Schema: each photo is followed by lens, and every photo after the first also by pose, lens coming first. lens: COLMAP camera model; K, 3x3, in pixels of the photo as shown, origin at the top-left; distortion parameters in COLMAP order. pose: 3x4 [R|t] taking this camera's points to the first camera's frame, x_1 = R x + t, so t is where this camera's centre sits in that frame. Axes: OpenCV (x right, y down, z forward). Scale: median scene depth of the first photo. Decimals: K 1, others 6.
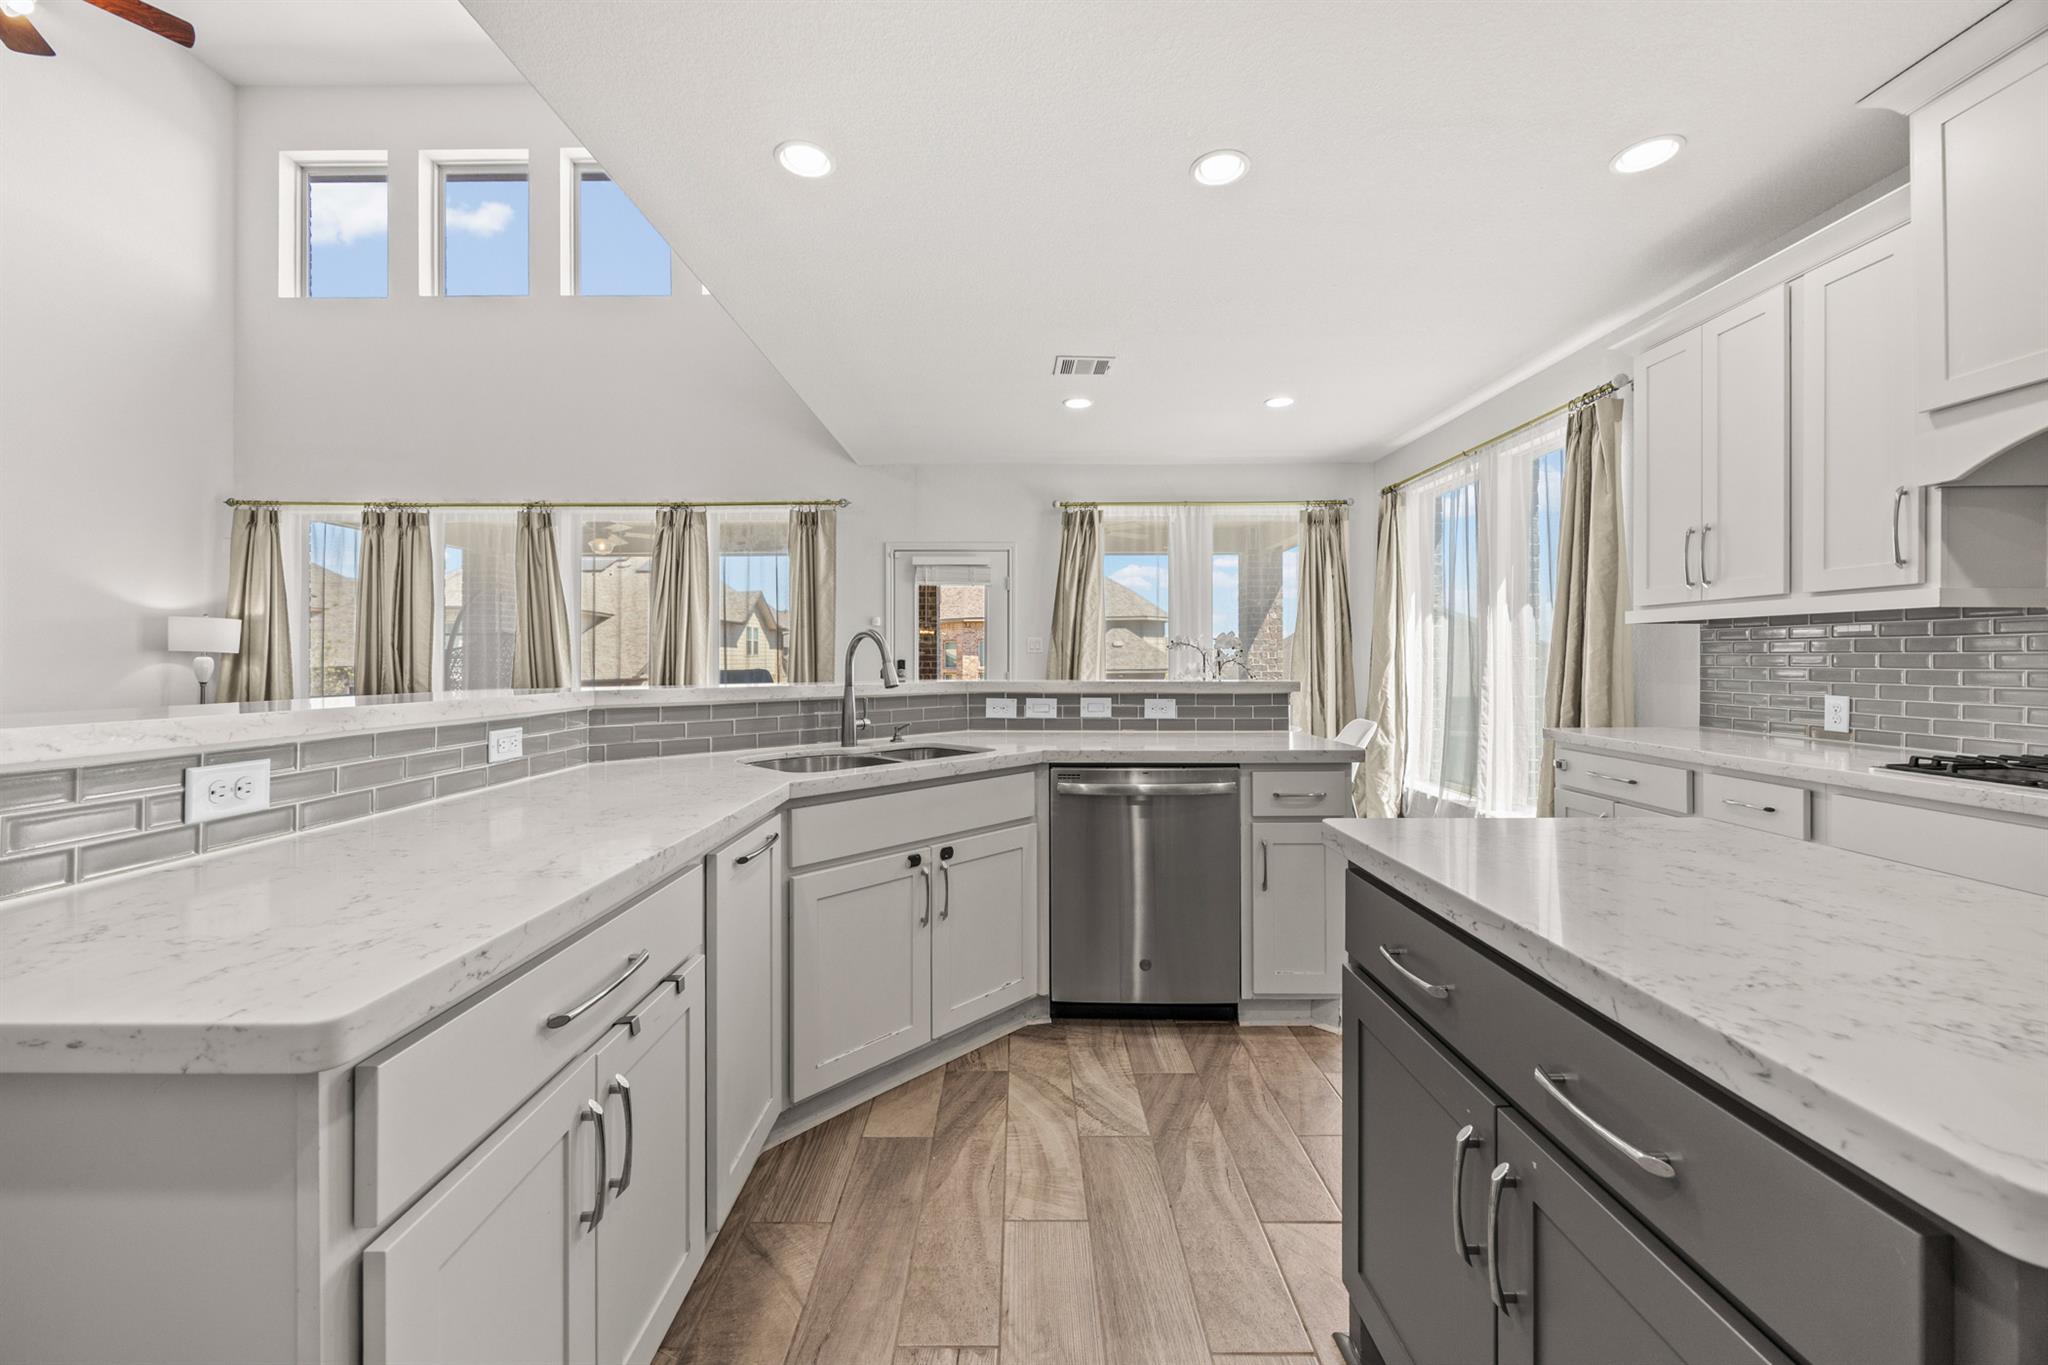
lens RADIAL K [[785.0, 0, 1024.0], [0, 785.0, 663.5], [0, 0, 1]] dist [-0.006716, -0.000293]
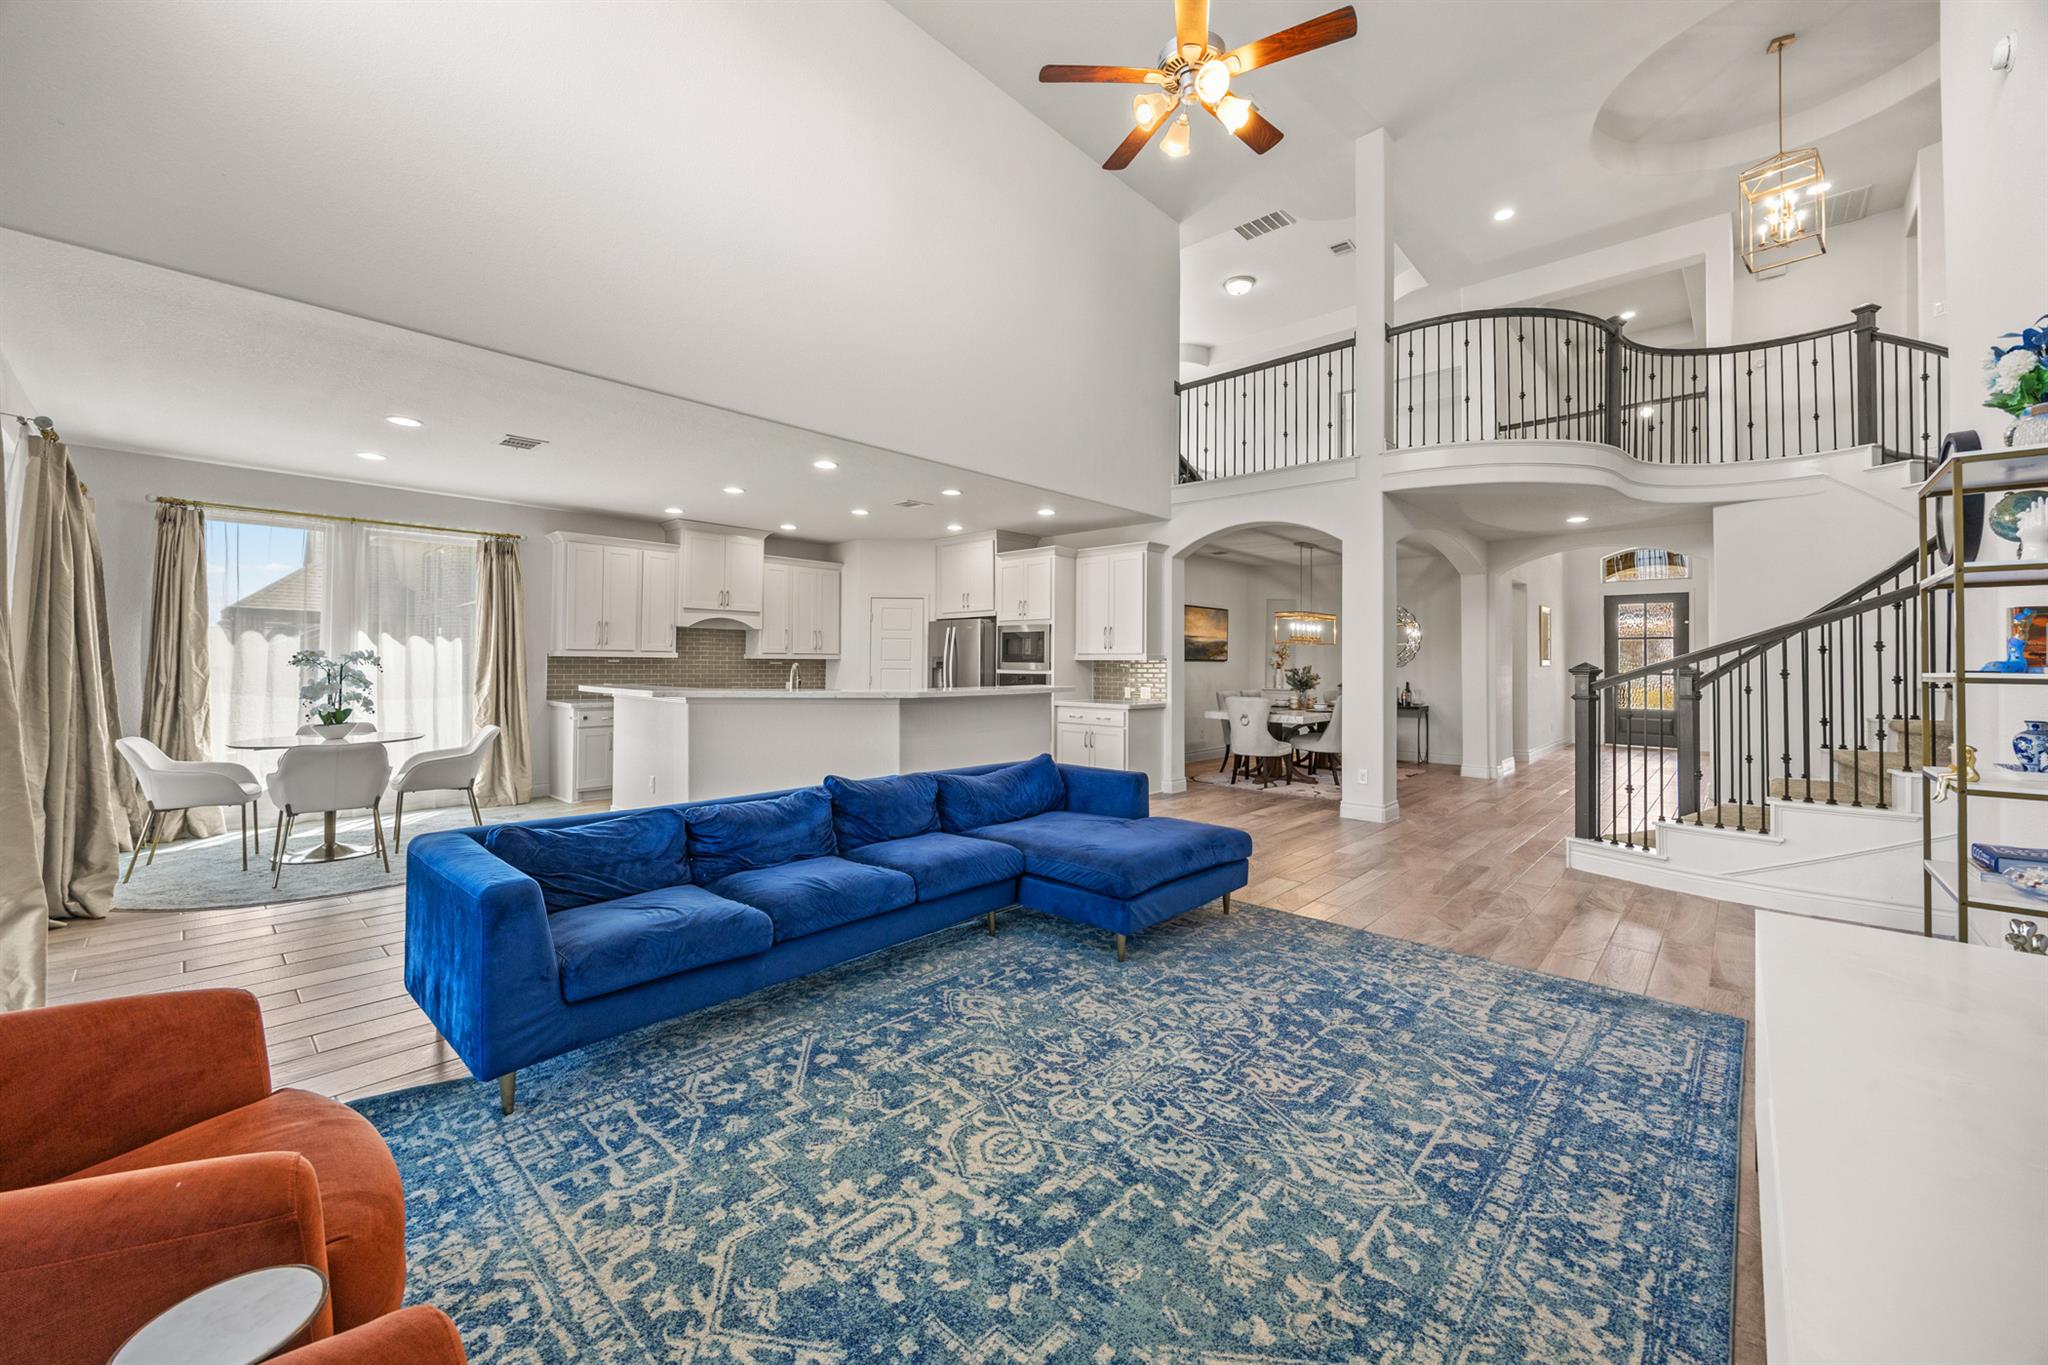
lens RADIAL K [[785.0, 0, 1024.0], [0, 785.0, 663.5], [0, 0, 1]] dist [-0.006716, -0.000293]
pose [[-0.734364, -0.004366, 0.678742, -1.633706], [-0.002788, 0.999990, 0.003415, -0.036666], [-0.678750, 0.000616, -0.734369, 1.613779]]
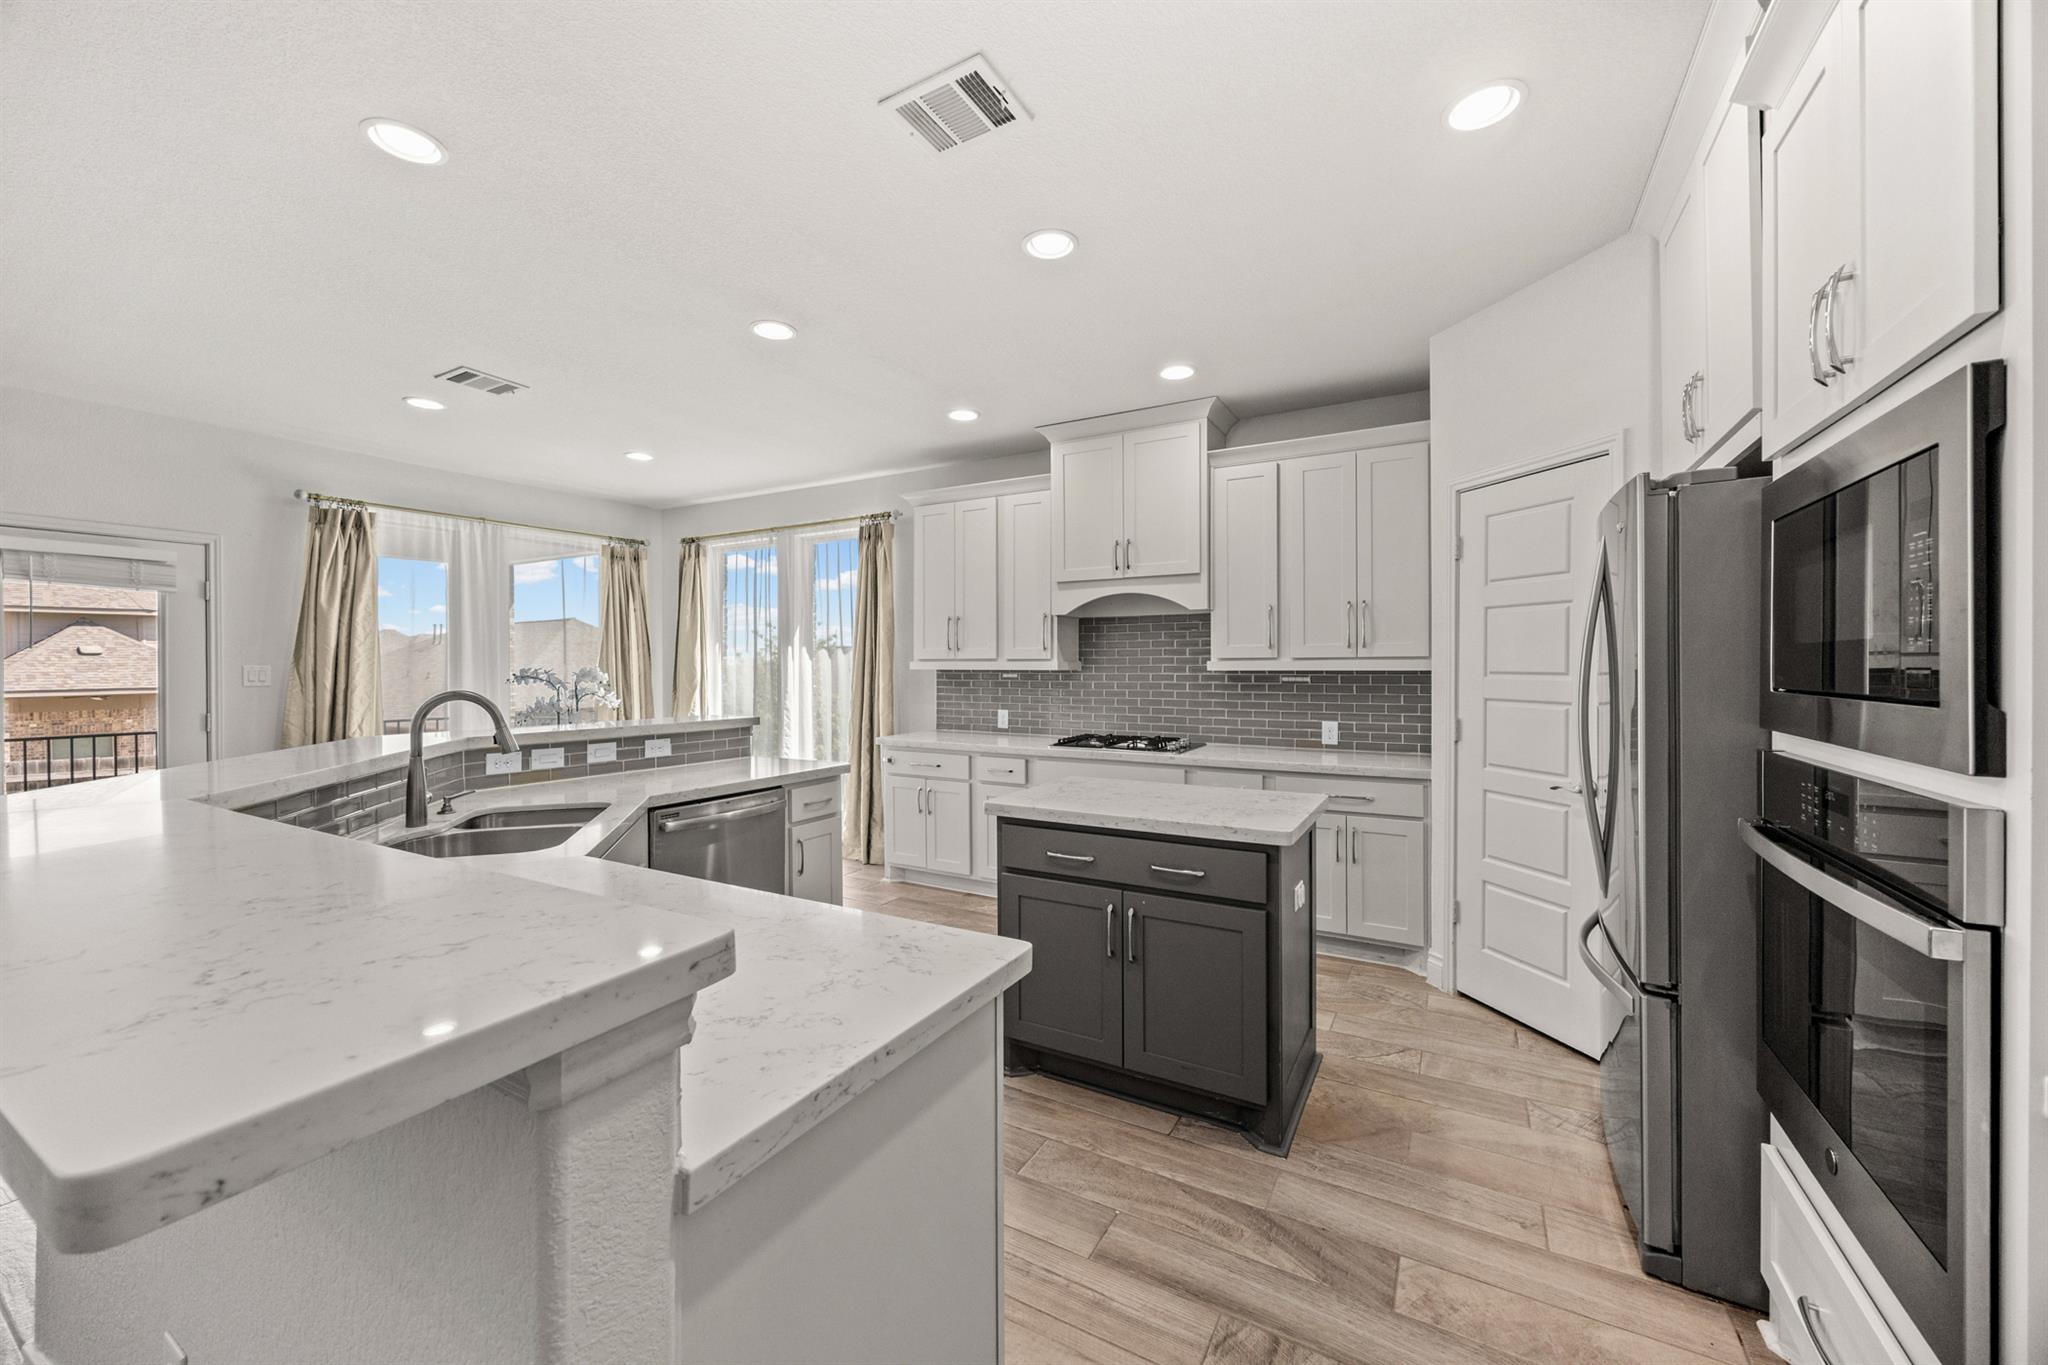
lens RADIAL K [[785.0, 0, 1024.0], [0, 785.0, 663.5], [0, 0, 1]] dist [-0.006716, -0.000293]
pose [[0.487322, 0.001685, 0.873221, -0.489596], [0.005033, 0.999976, -0.004738, -0.049123], [-0.873208, 0.006704, 0.487302, 0.000533]]
